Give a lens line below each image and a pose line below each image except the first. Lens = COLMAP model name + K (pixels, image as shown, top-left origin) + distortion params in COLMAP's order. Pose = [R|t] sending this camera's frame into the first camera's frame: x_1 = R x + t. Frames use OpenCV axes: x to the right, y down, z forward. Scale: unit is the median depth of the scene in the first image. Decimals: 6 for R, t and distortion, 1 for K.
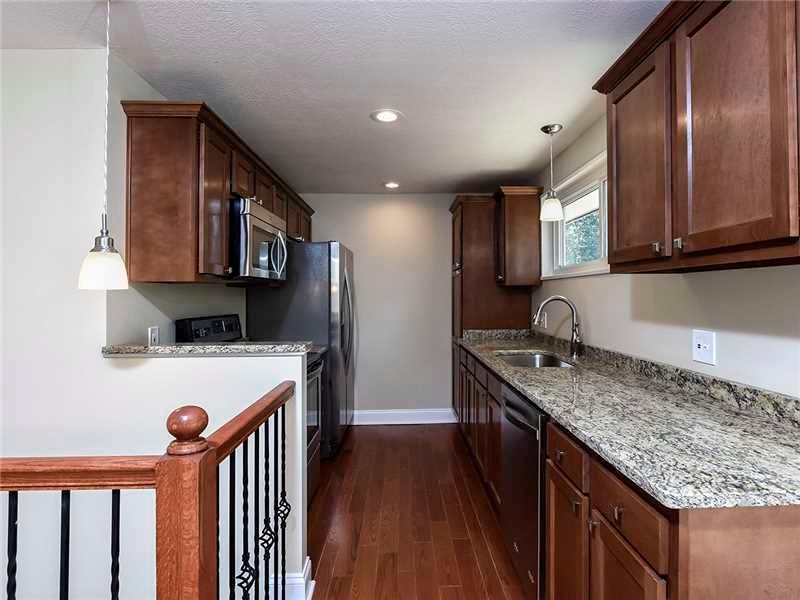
lens RADIAL K [[442.2, 0, 413.0], [0, 442.2, 289.7], [0, 0, 1]] dist [-0.006869, -0.001101]
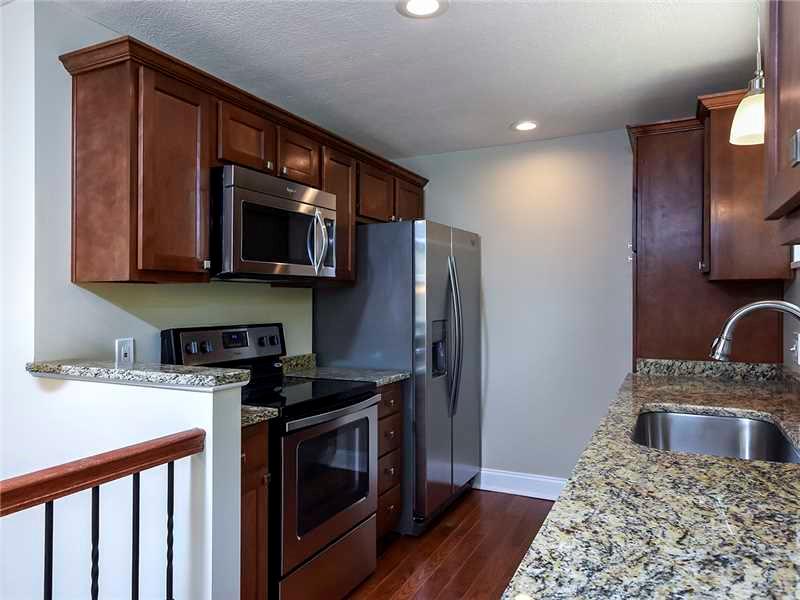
lens RADIAL K [[563.2, 0, 397.9], [0, 563.2, 290.4], [0, 0, 1]] dist [0.033022, -0.001301]
pose [[0.877408, -0.005487, -0.479714, 0.351774], [0.006275, 0.999980, 0.000040, 0.000881], [0.479704, -0.003045, 0.877425, 0.359997]]
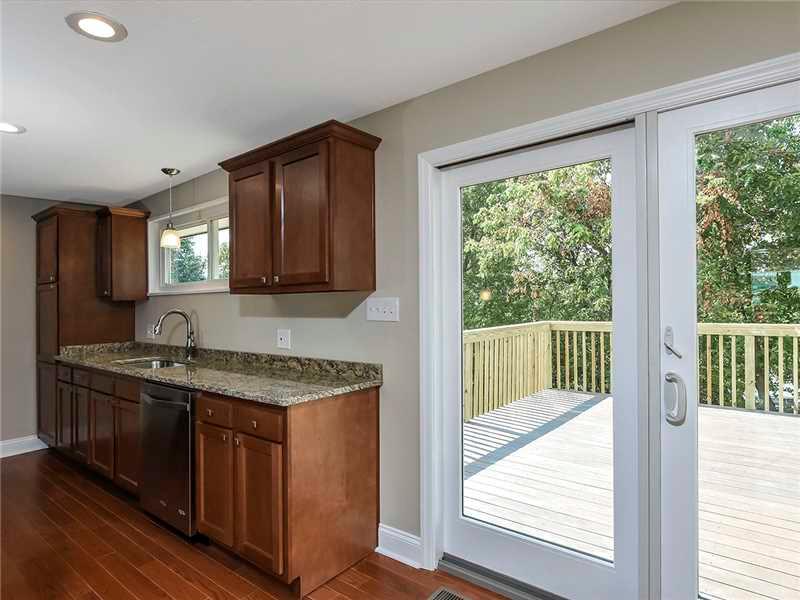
lens RADIAL K [[470.8, 0, 372.8], [0, 470.8, 303.2], [0, 0, 1]] dist [-0.005030, -0.000491]
pose [[0.676264, 0.002609, 0.736655, -0.325755], [-0.001372, 0.999996, -0.002282, -0.002500], [-0.736659, 0.000533, 0.676265, -0.347281]]
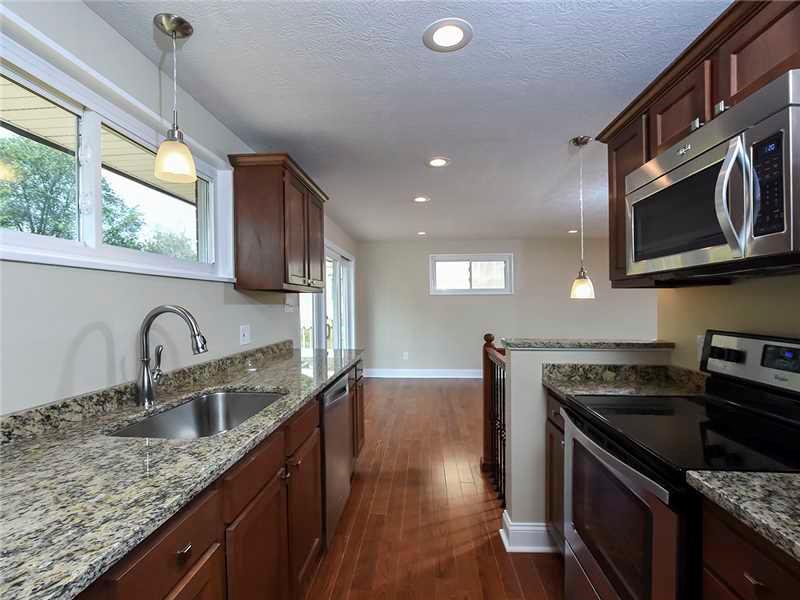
lens RADIAL K [[445.1, 0, 402.5], [0, 445.1, 312.4], [0, 0, 1]] dist [-0.001380, -0.001429]
pose [[-0.995974, 0.008022, 0.089279, -0.059380], [0.008954, 0.999910, 0.010038, 0.026043], [-0.089191, 0.010797, -0.995956, 1.983841]]
